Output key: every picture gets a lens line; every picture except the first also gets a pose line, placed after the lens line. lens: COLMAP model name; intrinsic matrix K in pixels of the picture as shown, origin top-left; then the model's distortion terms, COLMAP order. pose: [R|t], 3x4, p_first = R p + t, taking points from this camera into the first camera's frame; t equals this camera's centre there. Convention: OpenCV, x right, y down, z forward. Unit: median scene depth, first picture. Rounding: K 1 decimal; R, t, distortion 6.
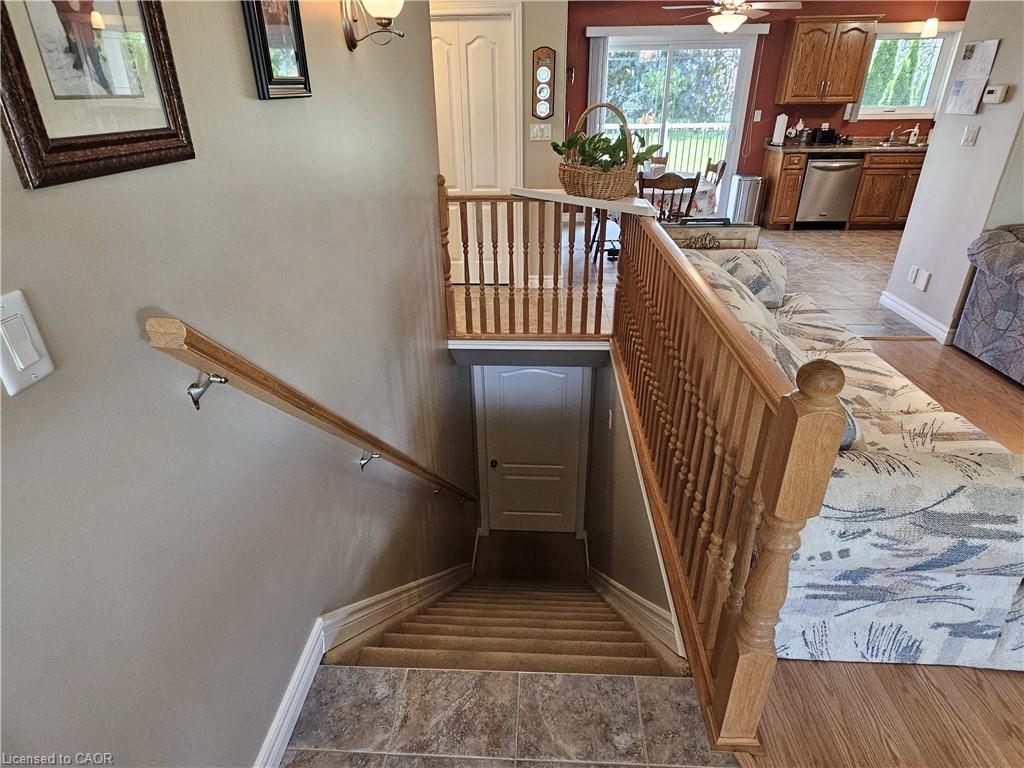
lens RADIAL K [[581.8, 0, 512.7], [0, 581.8, 388.3], [0, 0, 1]] dist [0.002109, -0.001623]
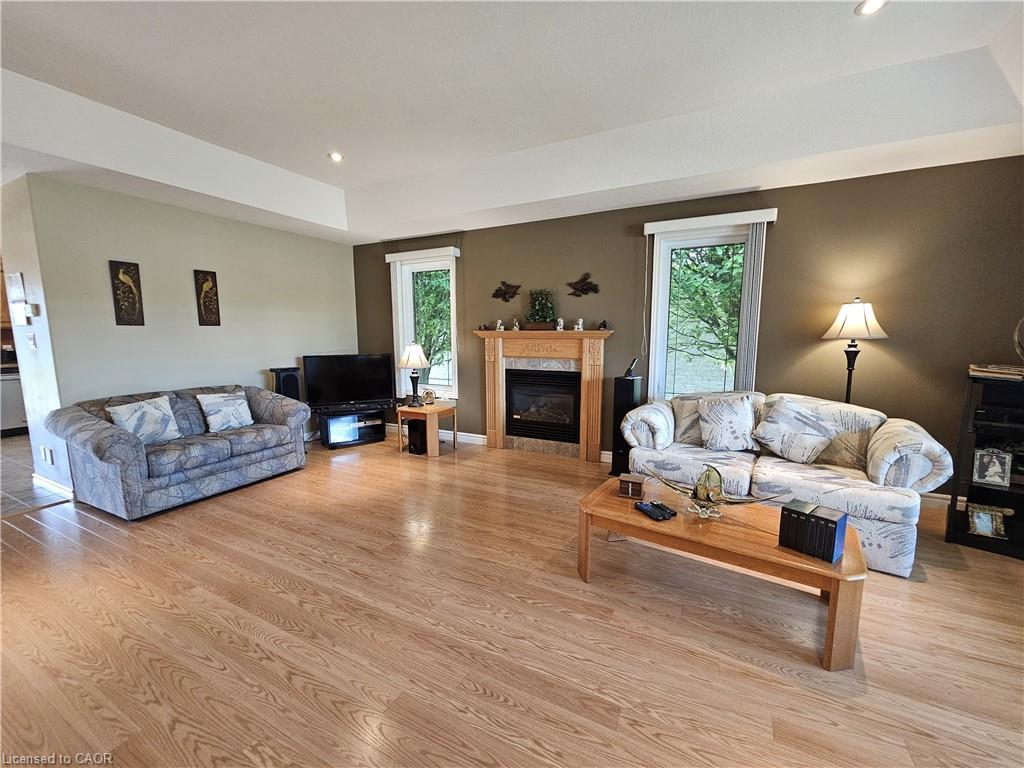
lens RADIAL K [[419.0, 0, 512.2], [0, 419.0, 392.1], [0, 0, 1]] dist [-0.007854, 0.004252]
pose [[0.417663, -0.117865, 0.900925, 0.363331], [0.409584, 0.909514, -0.070892, 0.137195], [-0.811048, 0.398613, 0.428146, -0.156580]]
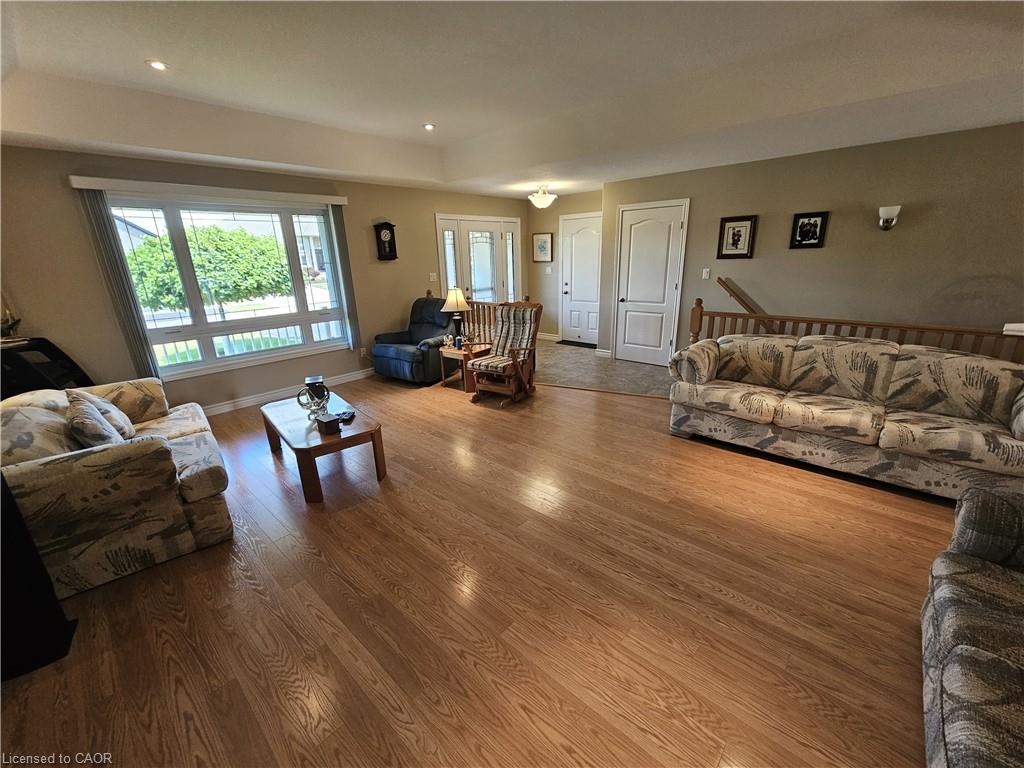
lens RADIAL K [[419.0, 0, 511.9], [0, 419.0, 393.2], [0, 0, 1]] dist [-0.007854, 0.004252]
pose [[-0.636497, 0.270856, -0.722155, 1.241550], [-0.317767, 0.761058, 0.565522, -0.270332], [0.702777, 0.589430, -0.398342, 0.488563]]
